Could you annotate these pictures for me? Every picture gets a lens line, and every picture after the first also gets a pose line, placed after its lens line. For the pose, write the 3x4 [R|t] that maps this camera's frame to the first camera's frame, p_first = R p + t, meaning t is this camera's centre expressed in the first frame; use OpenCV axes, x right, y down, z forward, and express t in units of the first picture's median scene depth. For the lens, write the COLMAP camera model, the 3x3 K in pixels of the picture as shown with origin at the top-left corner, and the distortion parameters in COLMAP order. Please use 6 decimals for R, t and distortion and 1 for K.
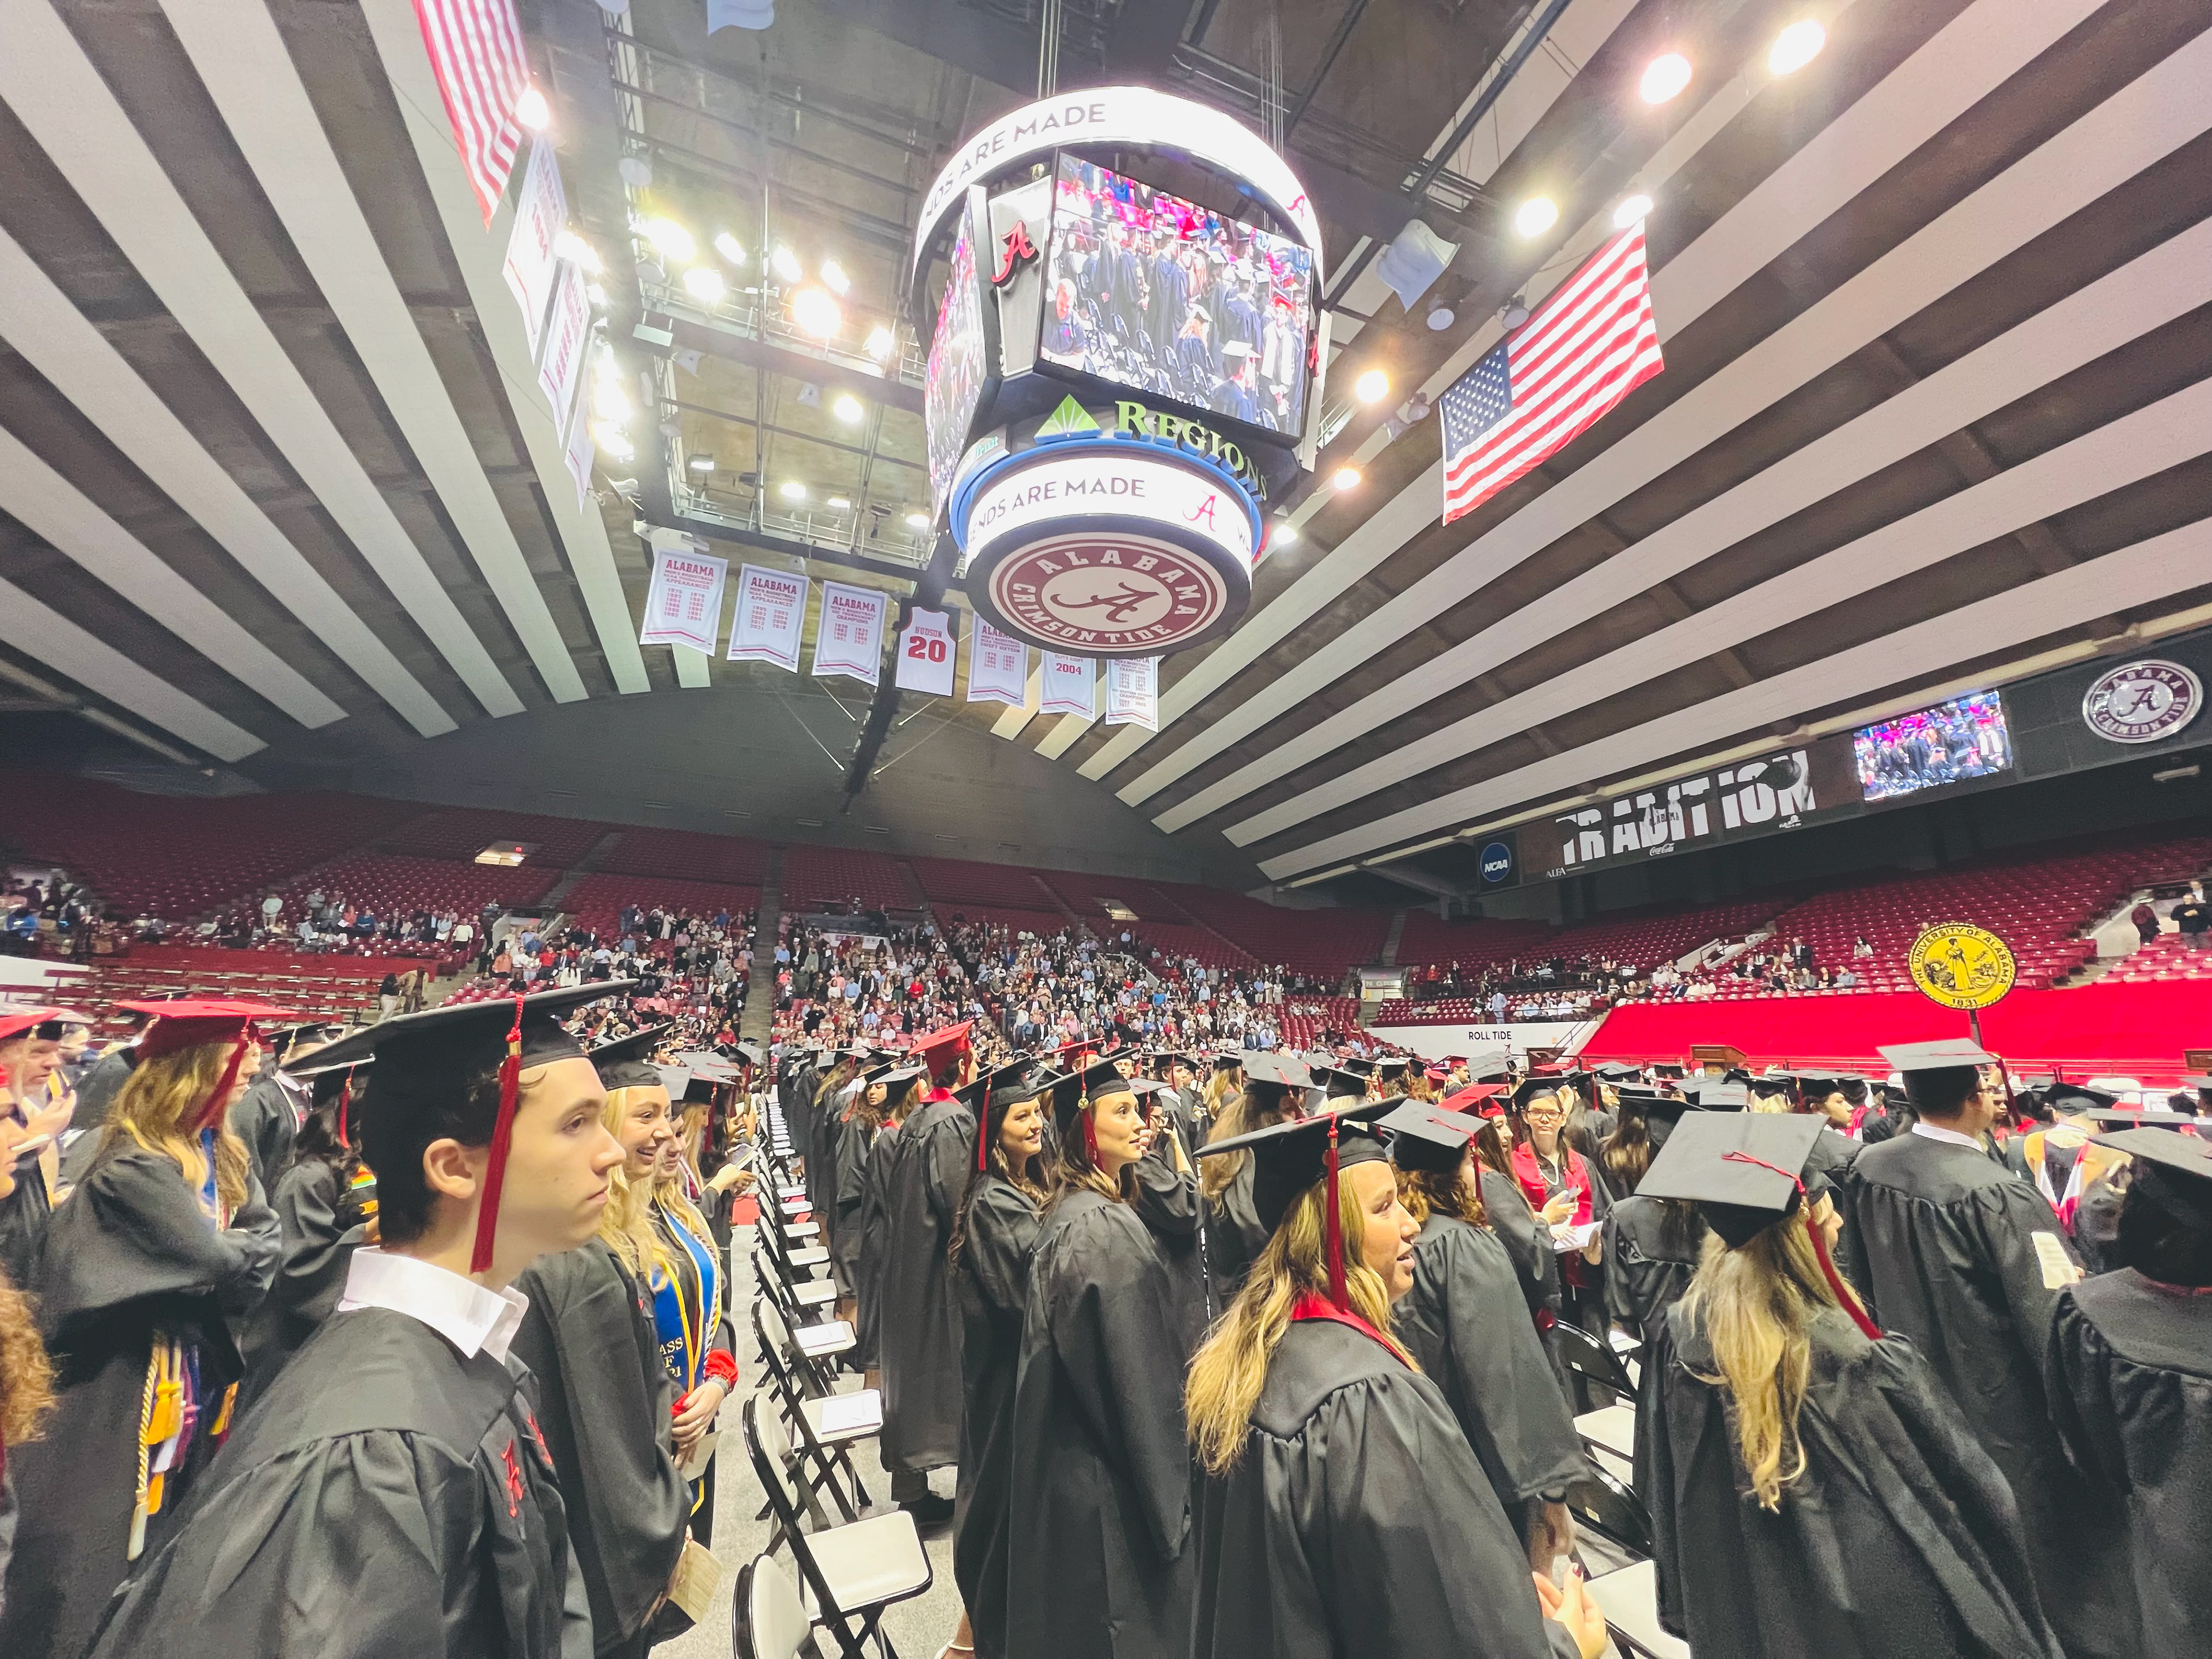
lens RADIAL K [[882.6, 0, 1106.5], [0, 882.6, 835.2], [0, 0, 1]] dist [0.001907, 0.000200]
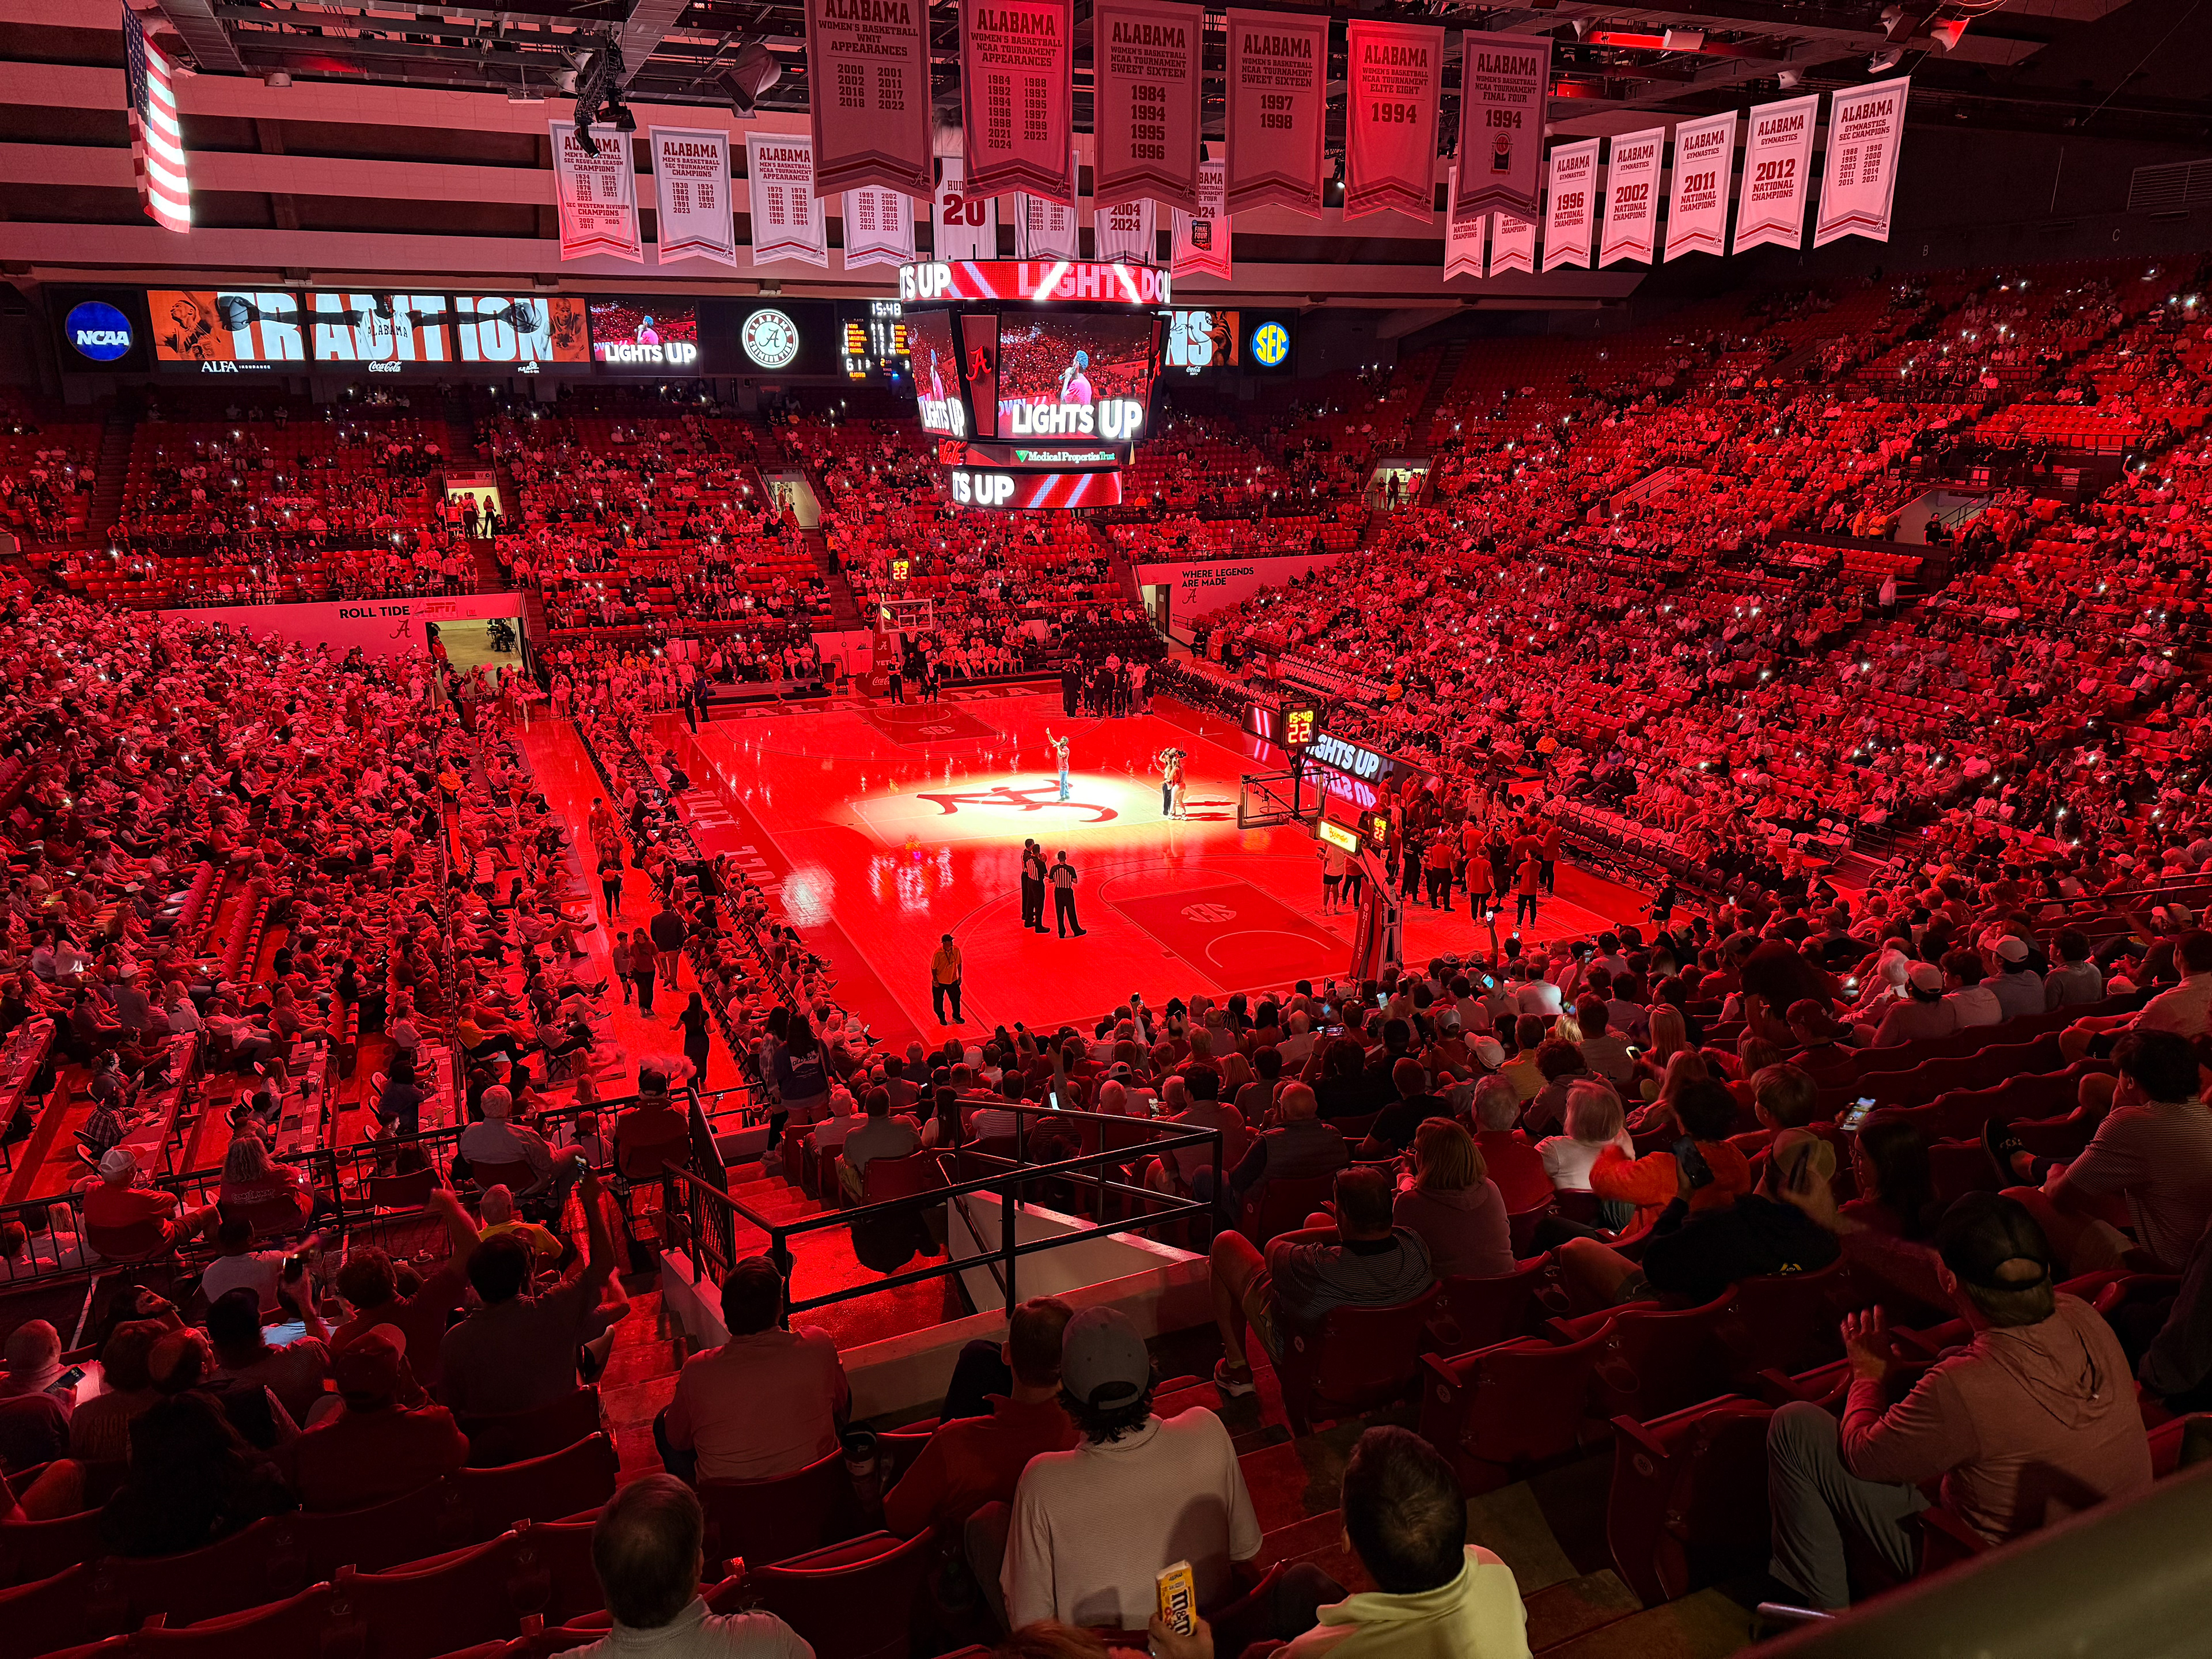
lens RADIAL K [[1552.3, 0, 1105.9], [0, 1552.3, 830.1], [0, 0, 1]] dist [-0.001761, -0.001974]
pose [[-0.043203, -0.316422, 0.947634, -1.069064], [-0.243443, 0.923264, 0.297186, -0.200530], [-0.968953, -0.217856, -0.116918, 0.383794]]
